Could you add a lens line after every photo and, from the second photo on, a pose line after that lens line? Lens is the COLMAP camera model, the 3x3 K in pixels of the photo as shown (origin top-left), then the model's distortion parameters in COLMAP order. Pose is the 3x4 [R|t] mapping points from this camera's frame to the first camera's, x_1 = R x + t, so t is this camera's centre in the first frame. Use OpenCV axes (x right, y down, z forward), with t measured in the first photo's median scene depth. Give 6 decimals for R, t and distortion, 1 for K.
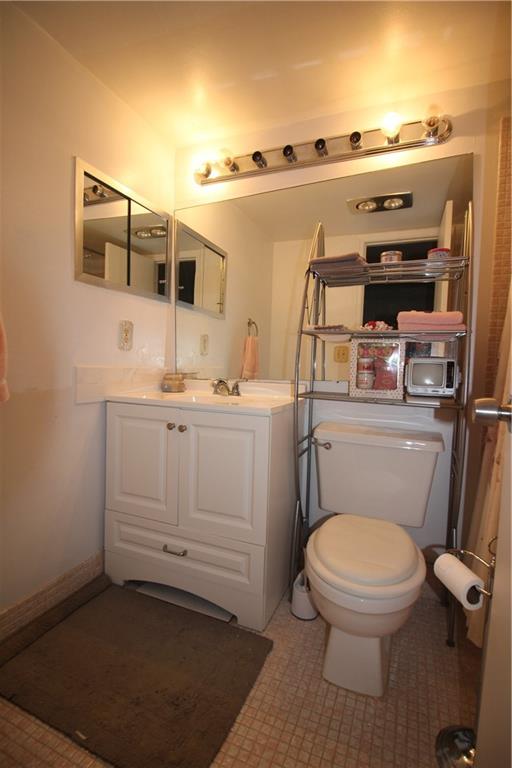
lens RADIAL K [[355.2, 0, 268.4], [0, 355.2, 382.6], [0, 0, 1]] dist [0.003184, -0.015937]
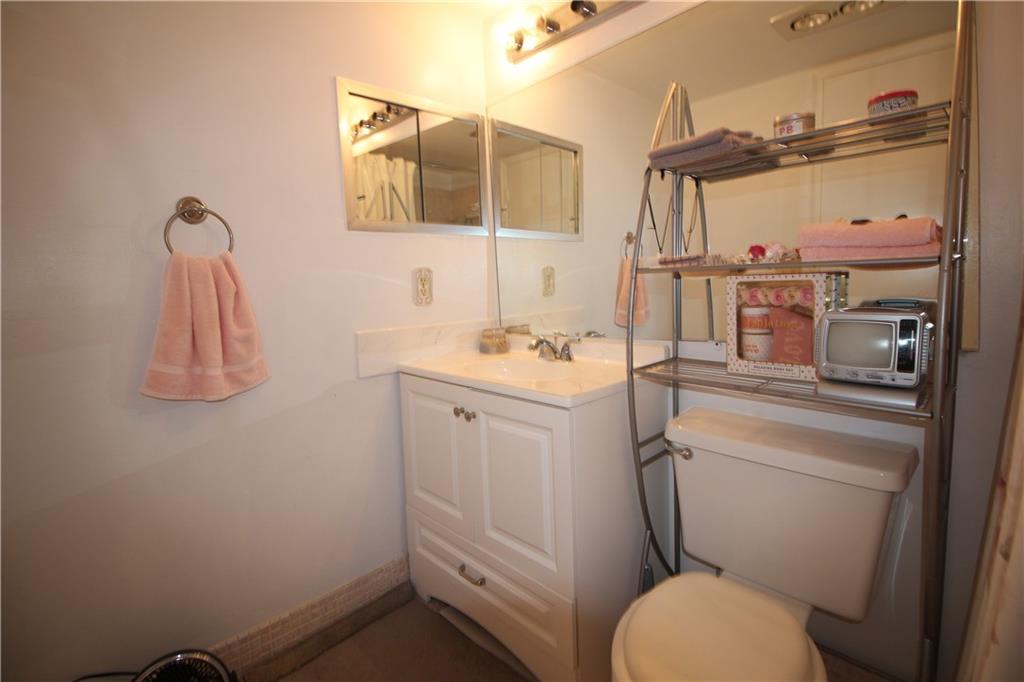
lens RADIAL K [[473.5, 0, 515.9], [0, 473.5, 322.6], [0, 0, 1]] dist [0.003184, -0.015937]
pose [[0.911516, -0.027296, -0.410358, 0.227581], [0.042827, 0.998670, 0.028700, -0.079057], [0.409029, -0.043735, 0.911473, 0.135768]]
